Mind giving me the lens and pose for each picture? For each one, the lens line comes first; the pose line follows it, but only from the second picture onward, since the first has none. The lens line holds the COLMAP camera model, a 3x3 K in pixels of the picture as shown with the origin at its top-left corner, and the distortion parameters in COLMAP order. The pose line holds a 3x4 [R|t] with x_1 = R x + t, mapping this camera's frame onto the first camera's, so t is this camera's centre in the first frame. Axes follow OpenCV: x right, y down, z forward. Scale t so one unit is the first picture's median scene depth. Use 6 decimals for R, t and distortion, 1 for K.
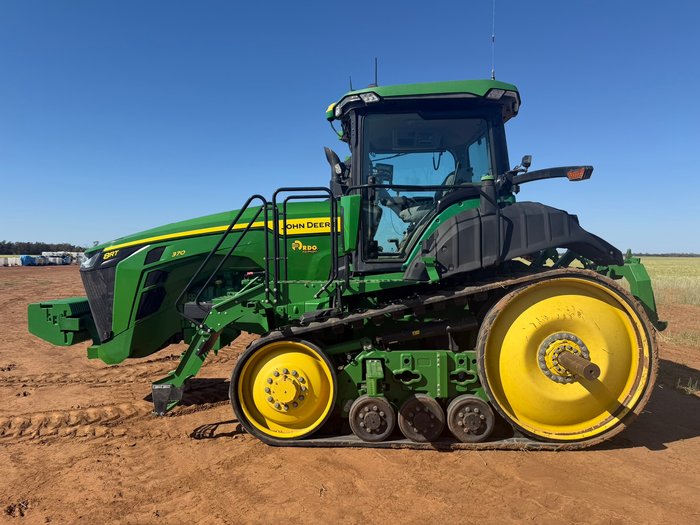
lens RADIAL K [[486.3, 0, 350.0], [0, 486.3, 262.5], [0, 0, 1]] dist [0.006052, -0.103995]
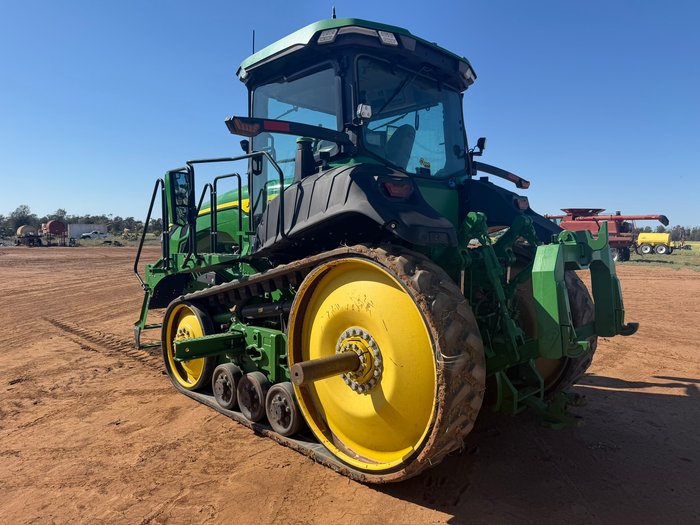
lens RADIAL K [[509.0, 0, 350.0], [0, 509.0, 262.5], [0, 0, 1]] dist [0.005079, -0.011026]
pose [[0.727268, 0.038931, -0.685248, 0.991021], [-0.013151, 0.998997, 0.042798, 0.004154], [0.686227, -0.022114, 0.727051, 0.397755]]
